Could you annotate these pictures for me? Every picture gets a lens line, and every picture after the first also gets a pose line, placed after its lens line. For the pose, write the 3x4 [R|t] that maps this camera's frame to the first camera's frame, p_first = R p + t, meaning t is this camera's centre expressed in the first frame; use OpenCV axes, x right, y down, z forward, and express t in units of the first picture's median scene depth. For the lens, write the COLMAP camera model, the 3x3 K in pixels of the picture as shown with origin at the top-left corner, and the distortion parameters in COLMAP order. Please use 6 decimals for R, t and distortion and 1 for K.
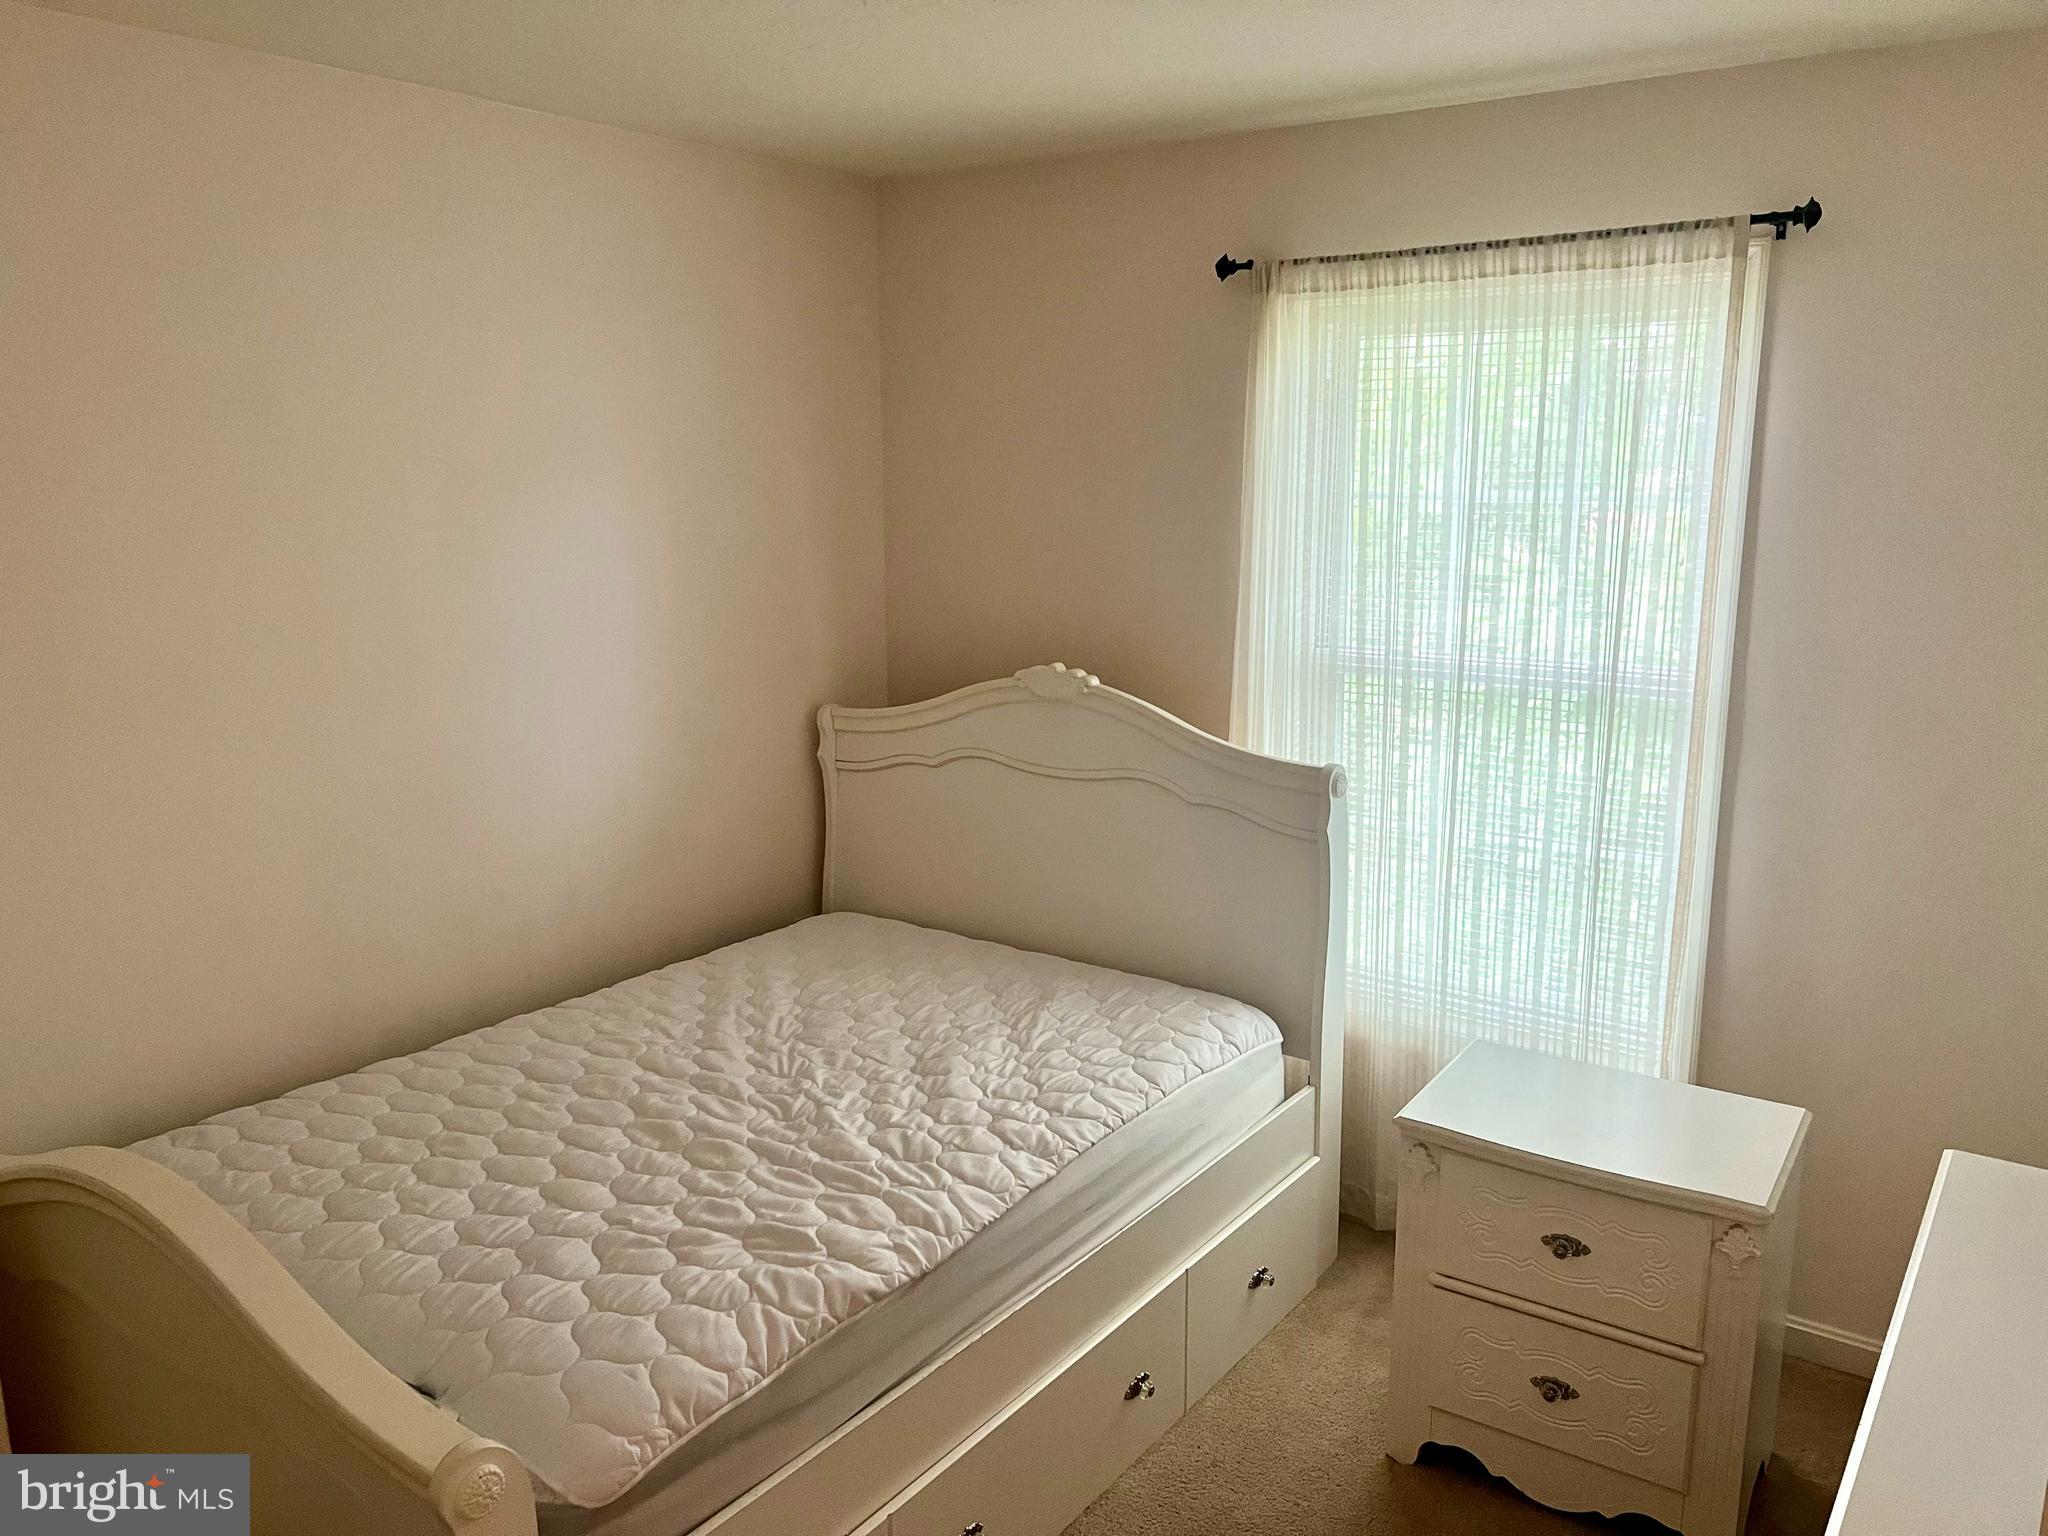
lens RADIAL K [[1554.6, 0, 1012.6], [0, 1554.6, 770.9], [0, 0, 1]] dist [0.069142, -0.102387]
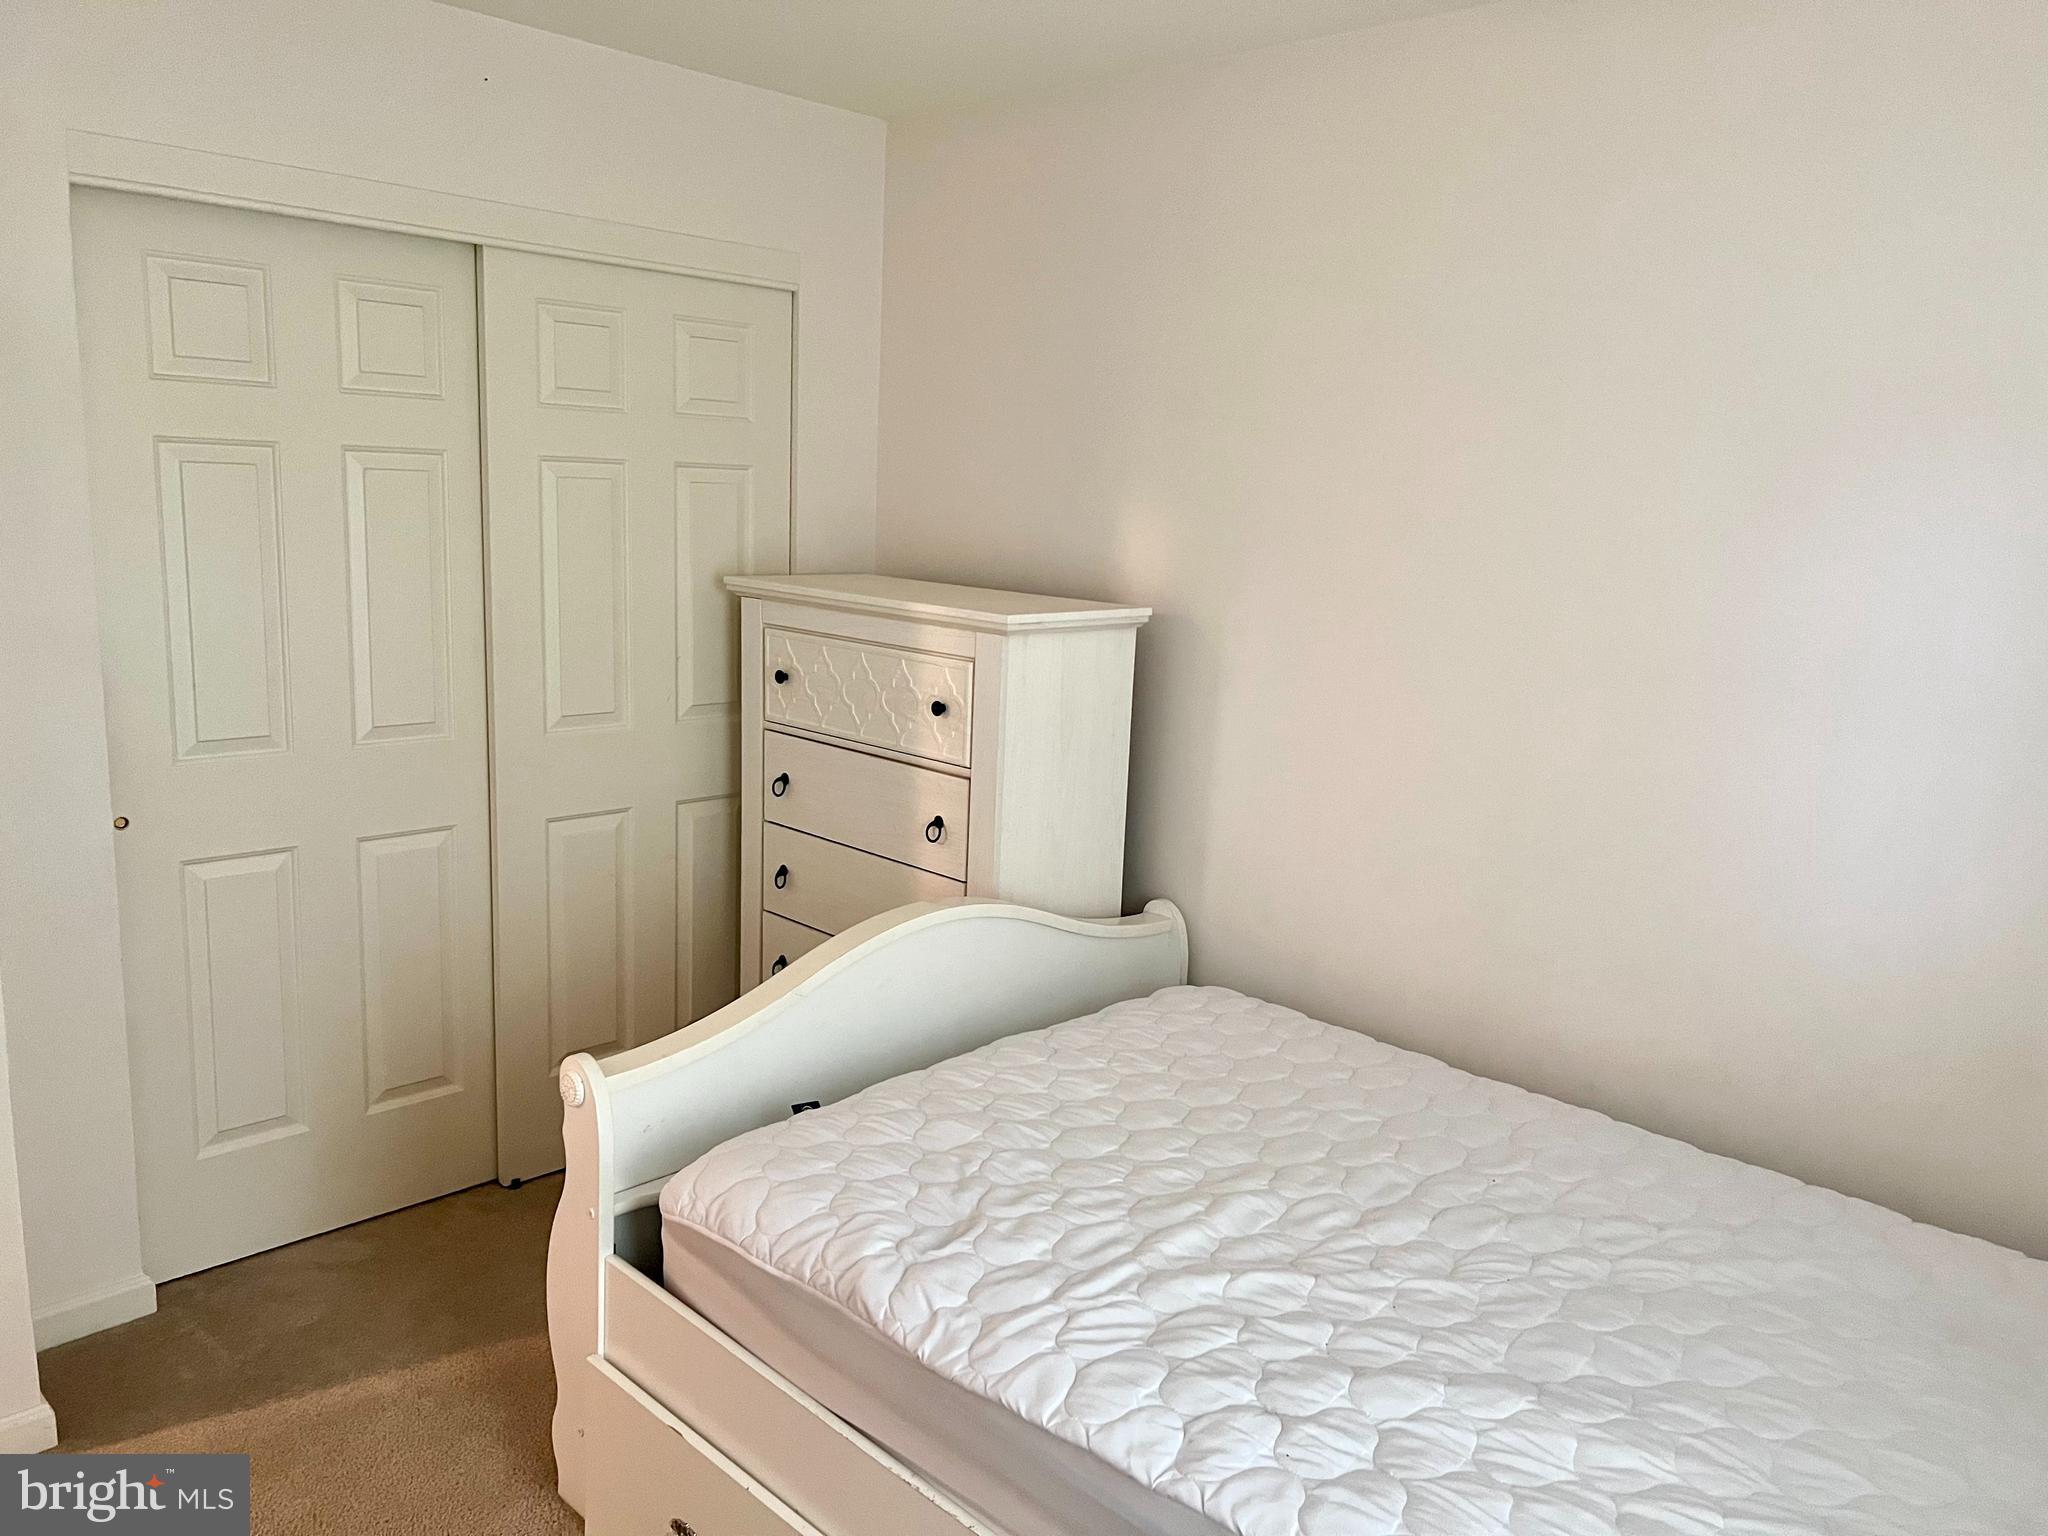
lens RADIAL K [[1554.6, 0, 1012.6], [0, 1554.6, 770.9], [0, 0, 1]] dist [0.069142, -0.102387]
pose [[-0.164063, 0.176287, -0.970570, 0.653069], [-0.229897, 0.949976, 0.211408, -0.144108], [0.959287, 0.257815, -0.115328, 1.049249]]
